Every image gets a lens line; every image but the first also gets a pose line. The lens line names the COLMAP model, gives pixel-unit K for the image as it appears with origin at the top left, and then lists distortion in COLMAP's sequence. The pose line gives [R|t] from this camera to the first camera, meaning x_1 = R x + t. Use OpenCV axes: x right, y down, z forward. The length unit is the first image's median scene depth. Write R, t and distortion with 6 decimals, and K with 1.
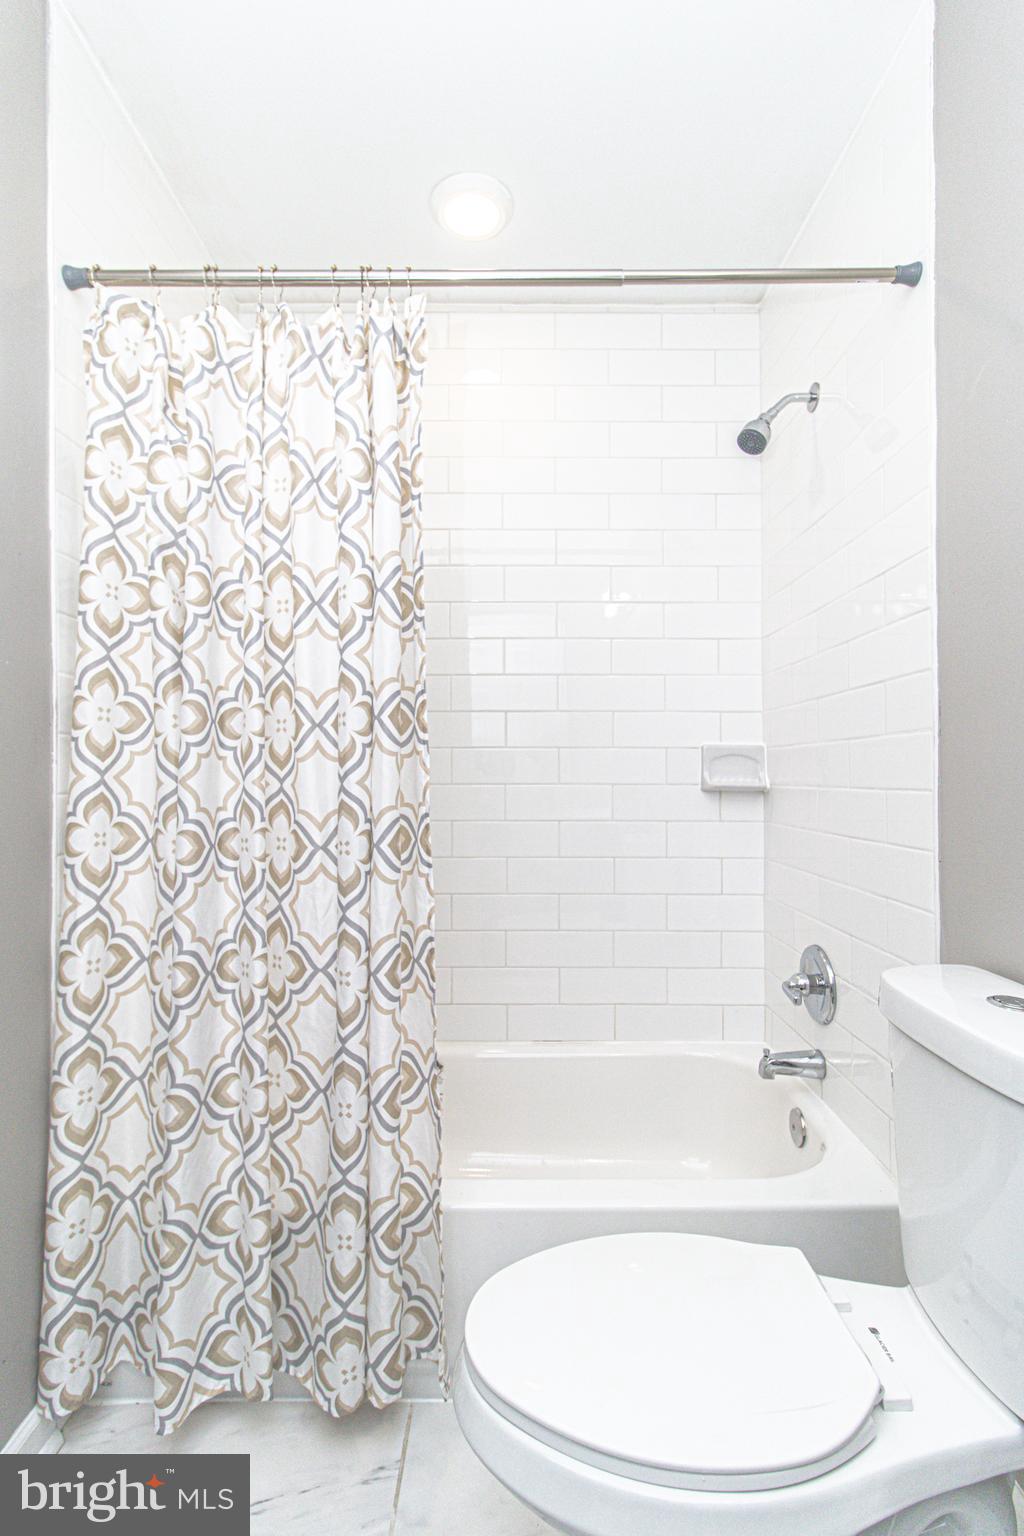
lens RADIAL K [[719.0, 0, 502.5], [0, 719.0, 764.8], [0, 0, 1]] dist [0.016214, -0.013073]
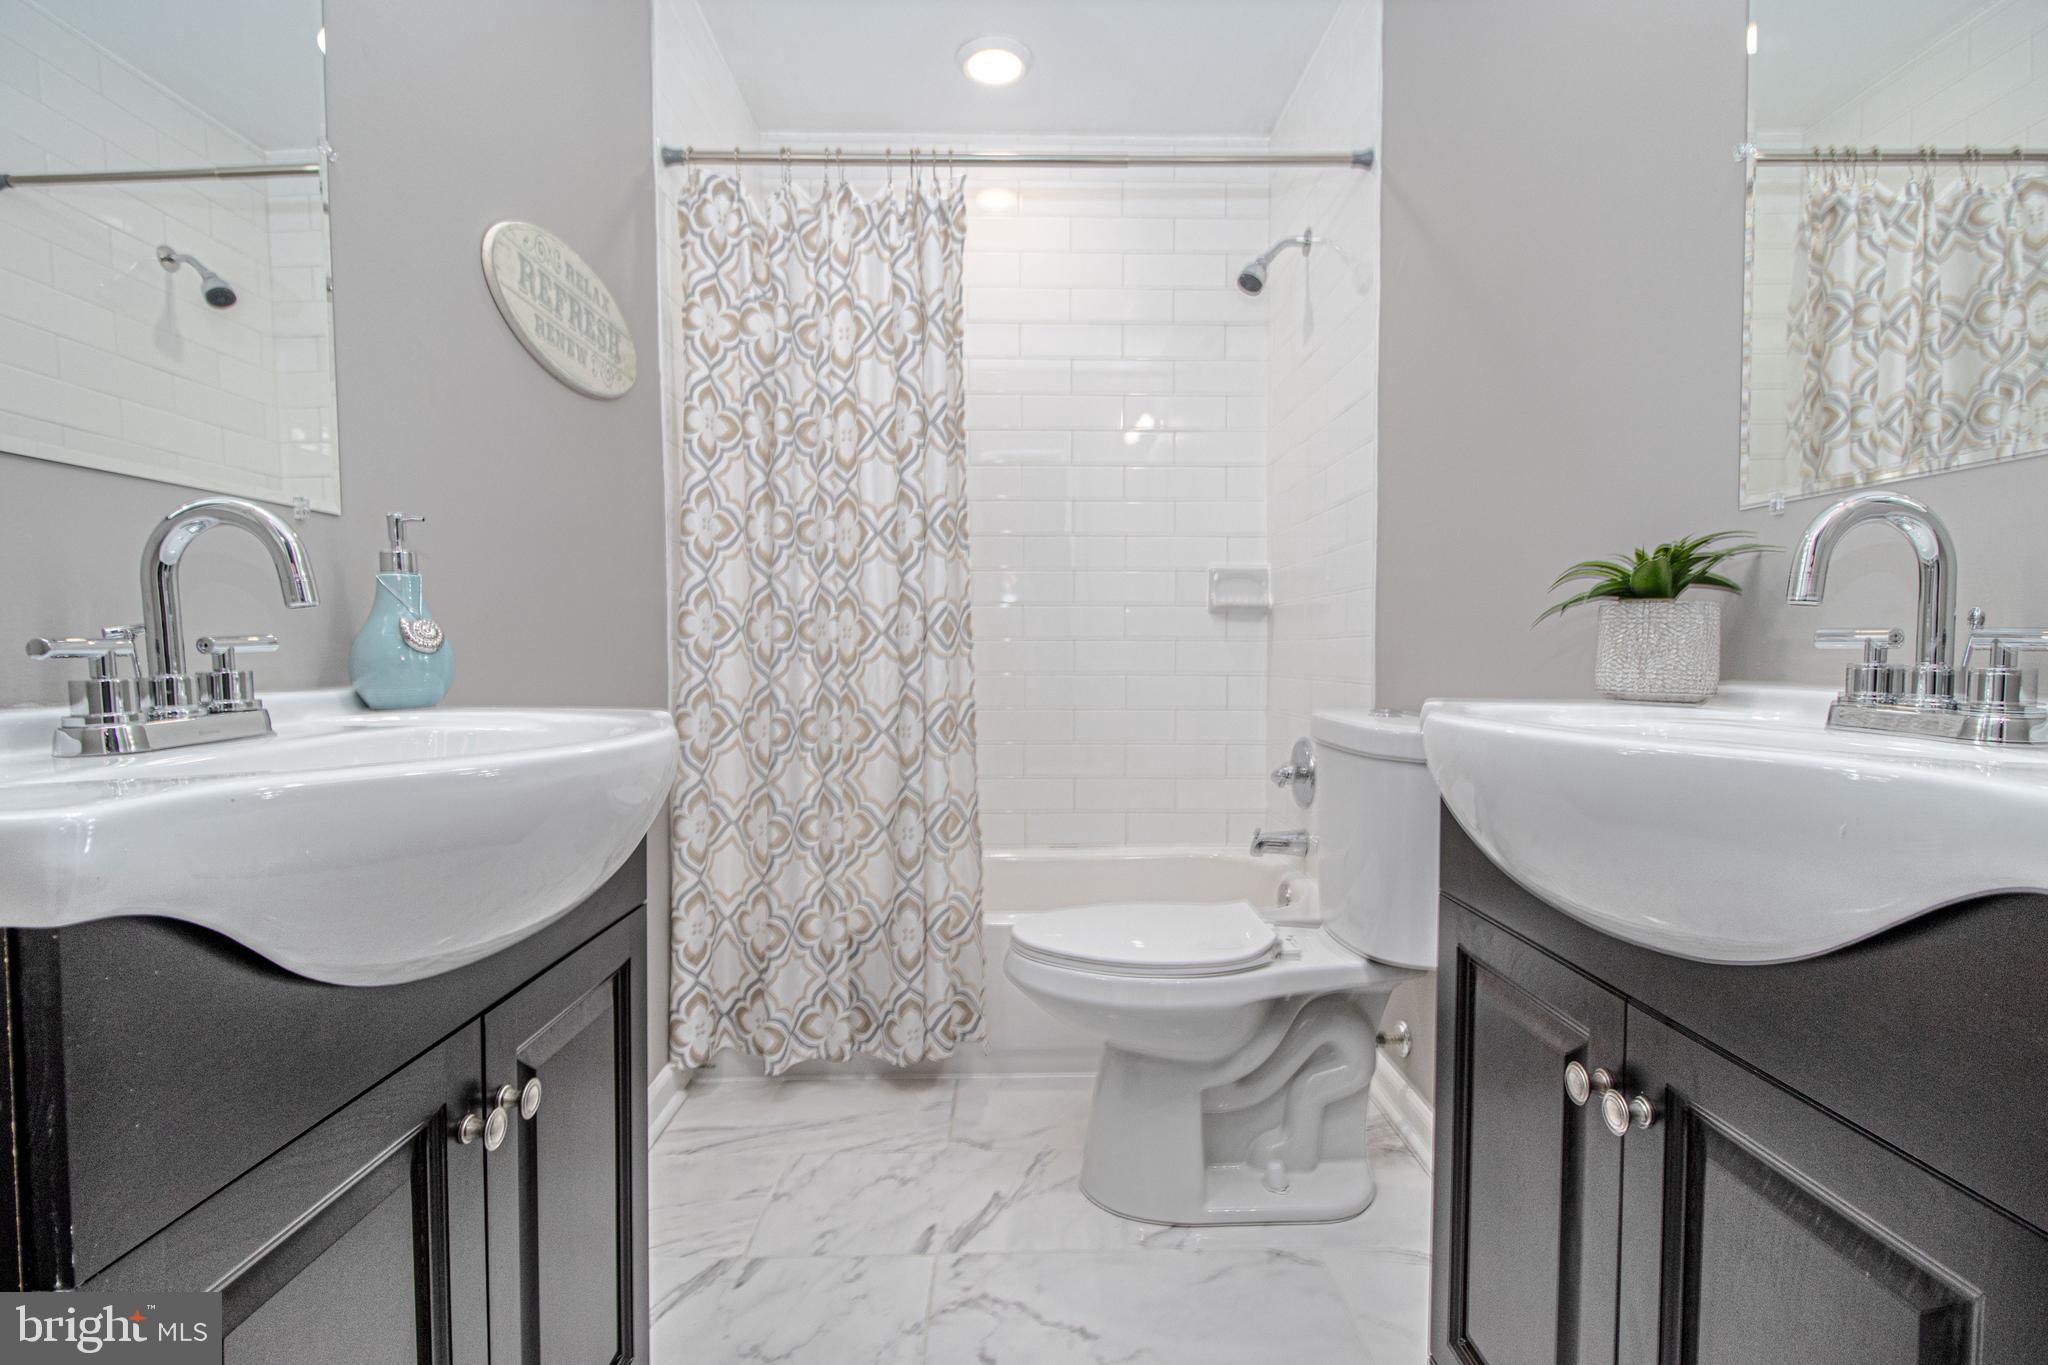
lens RADIAL K [[958.7, 0, 1024.0], [0, 958.7, 682.5], [0, 0, 1]] dist [0.016214, -0.013073]
pose [[0.999674, -0.002916, 0.025352, -0.051716], [0.001767, 0.998975, 0.045220, 0.126554], [-0.025458, -0.045161, 0.998655, -0.657943]]
